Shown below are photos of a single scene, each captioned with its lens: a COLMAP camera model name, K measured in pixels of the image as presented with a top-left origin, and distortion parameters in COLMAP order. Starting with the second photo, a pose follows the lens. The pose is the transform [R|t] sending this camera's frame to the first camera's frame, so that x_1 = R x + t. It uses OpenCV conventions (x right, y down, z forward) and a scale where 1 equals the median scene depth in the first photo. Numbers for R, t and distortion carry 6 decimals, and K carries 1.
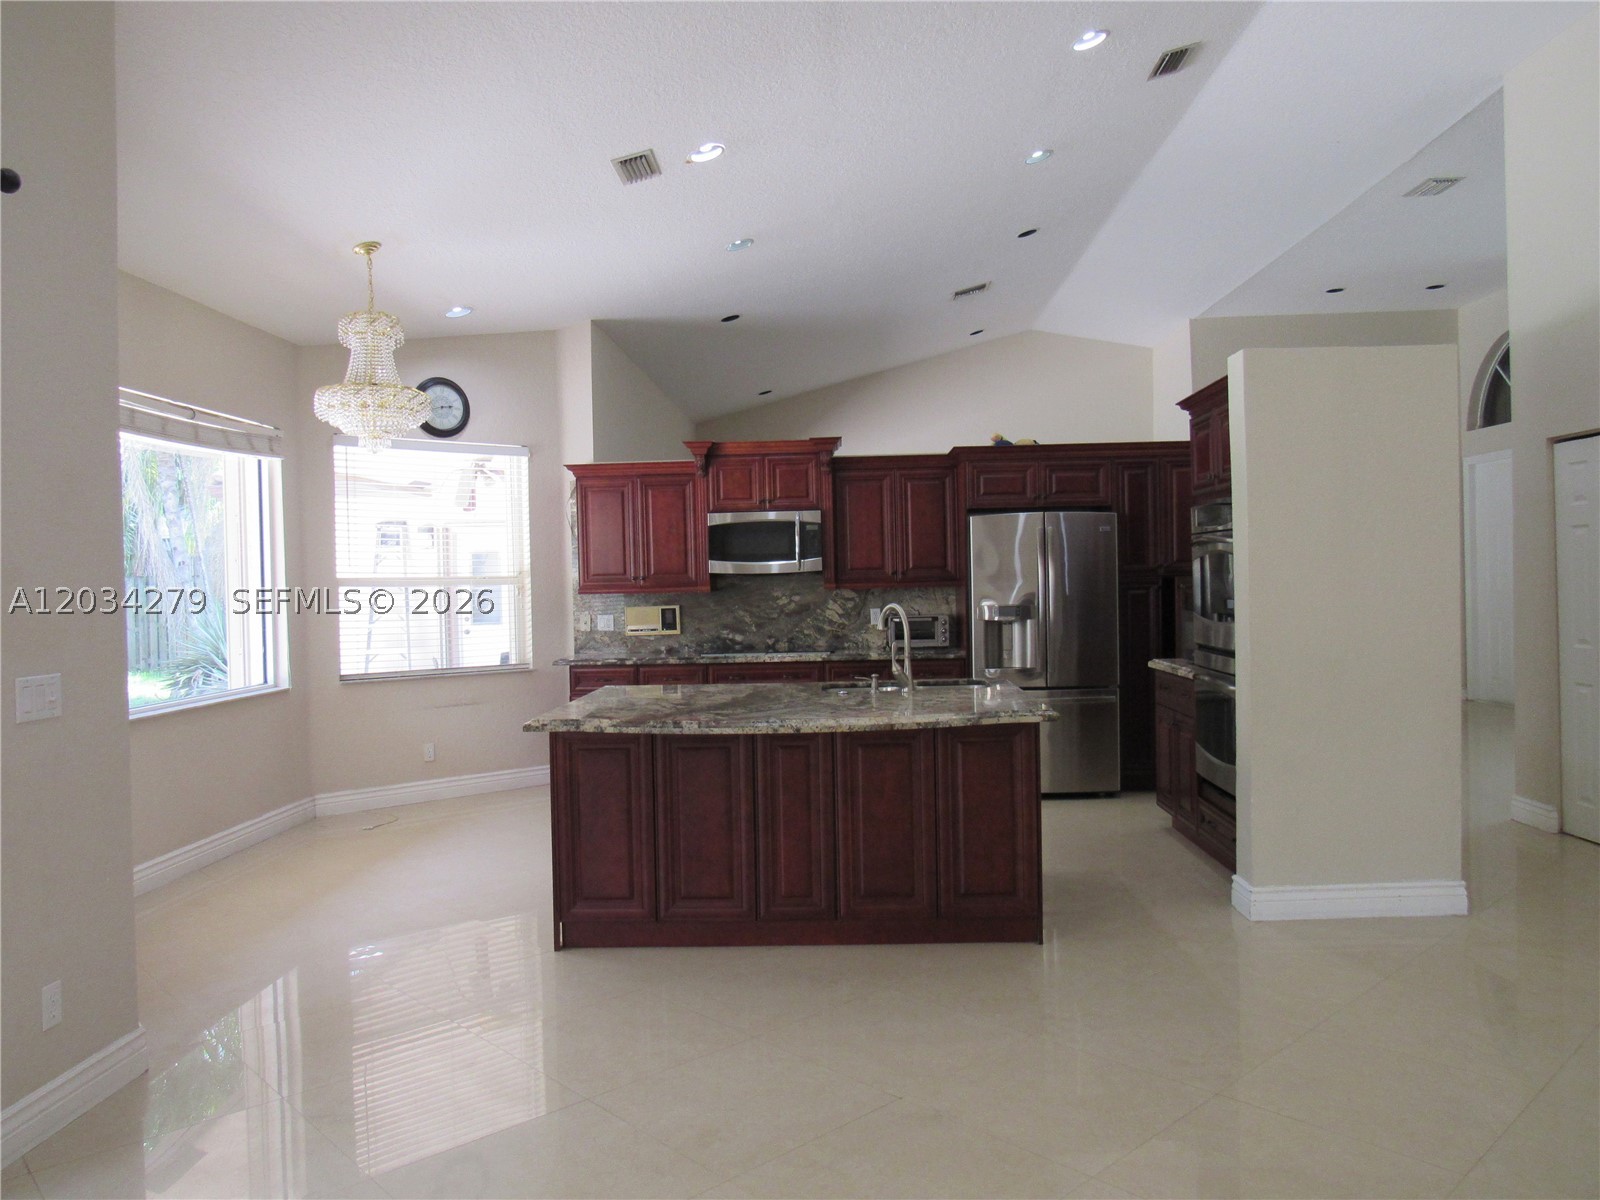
lens RADIAL K [[1159.3, 0, 792.2], [0, 1159.3, 592.9], [0, 0, 1]] dist [-0.043392, 0.022869]
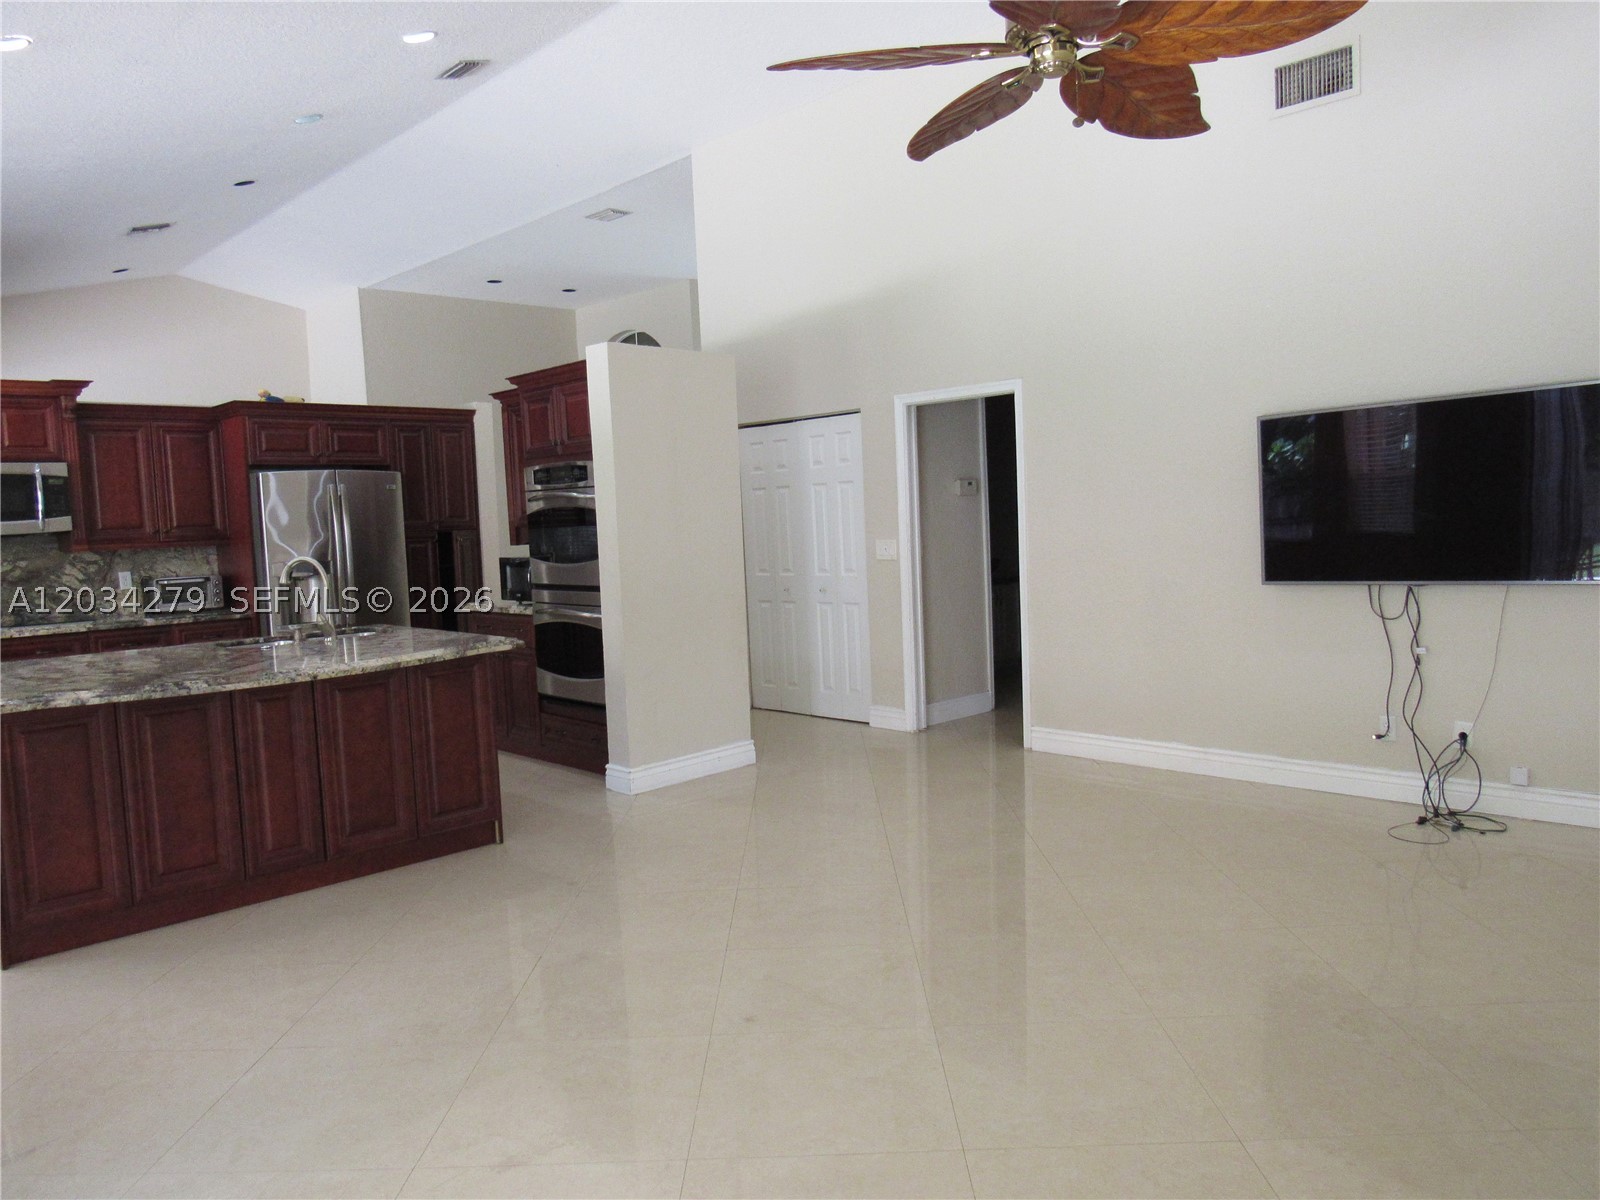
lens RADIAL K [[1159.3, 0, 792.2], [0, 1159.3, 592.9], [0, 0, 1]] dist [-0.043392, 0.022869]
pose [[0.678558, -0.052282, 0.732683, -0.252701], [0.029682, 0.998601, 0.043768, 0.006683], [-0.733946, -0.007952, 0.679161, -0.000891]]
